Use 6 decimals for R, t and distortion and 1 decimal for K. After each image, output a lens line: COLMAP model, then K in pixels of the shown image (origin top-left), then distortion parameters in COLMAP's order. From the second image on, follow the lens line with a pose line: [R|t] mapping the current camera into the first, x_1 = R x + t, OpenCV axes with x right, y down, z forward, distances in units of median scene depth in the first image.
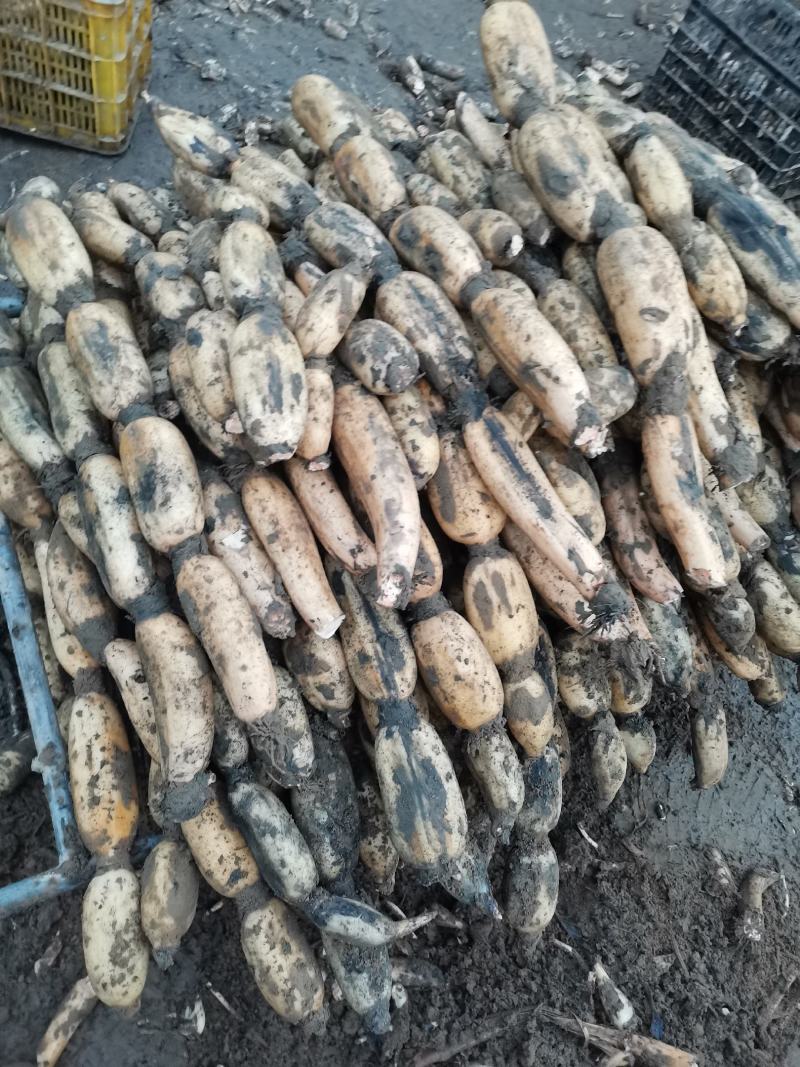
lens RADIAL K [[758.0, 0, 399.5], [0, 758.0, 531.5], [0, 0, 1]] dist [0.022148, -0.021903]
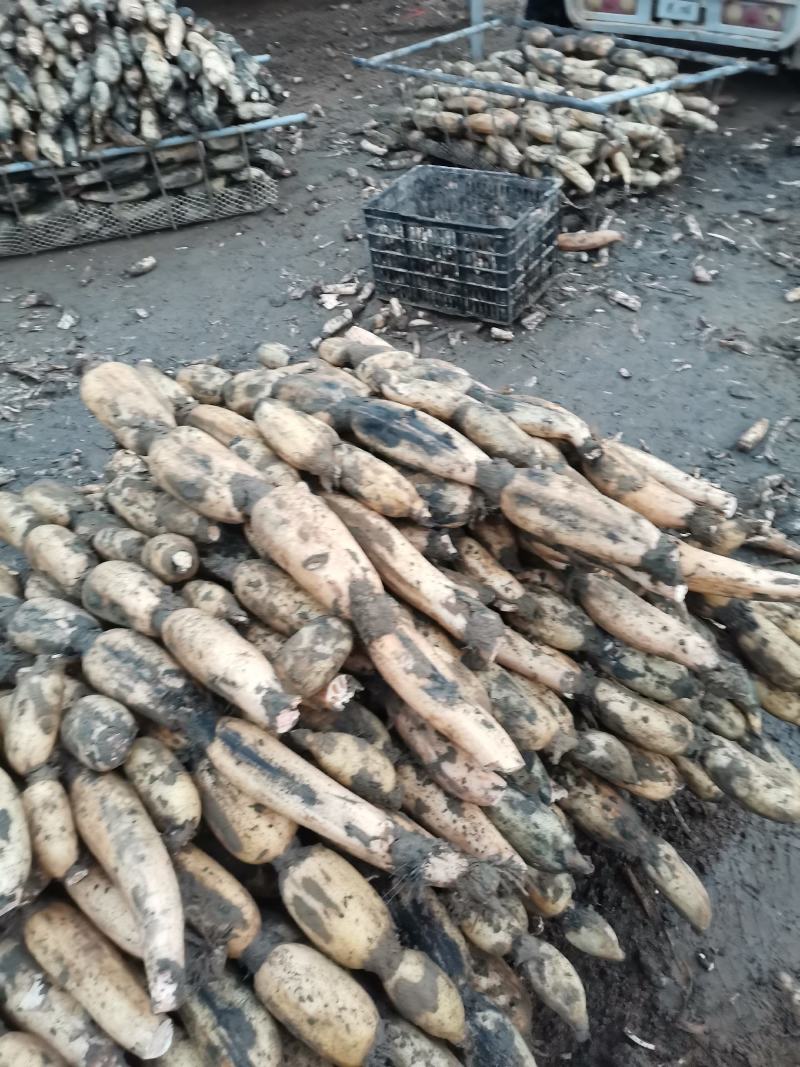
lens RADIAL K [[758.0, 0, 399.5], [0, 758.0, 531.5], [0, 0, 1]] dist [0.022148, -0.021903]
pose [[0.866996, -0.496666, 0.040515, 0.391078], [0.491970, 0.840187, -0.228146, -0.031892], [0.079272, 0.217734, 0.972784, 0.017539]]
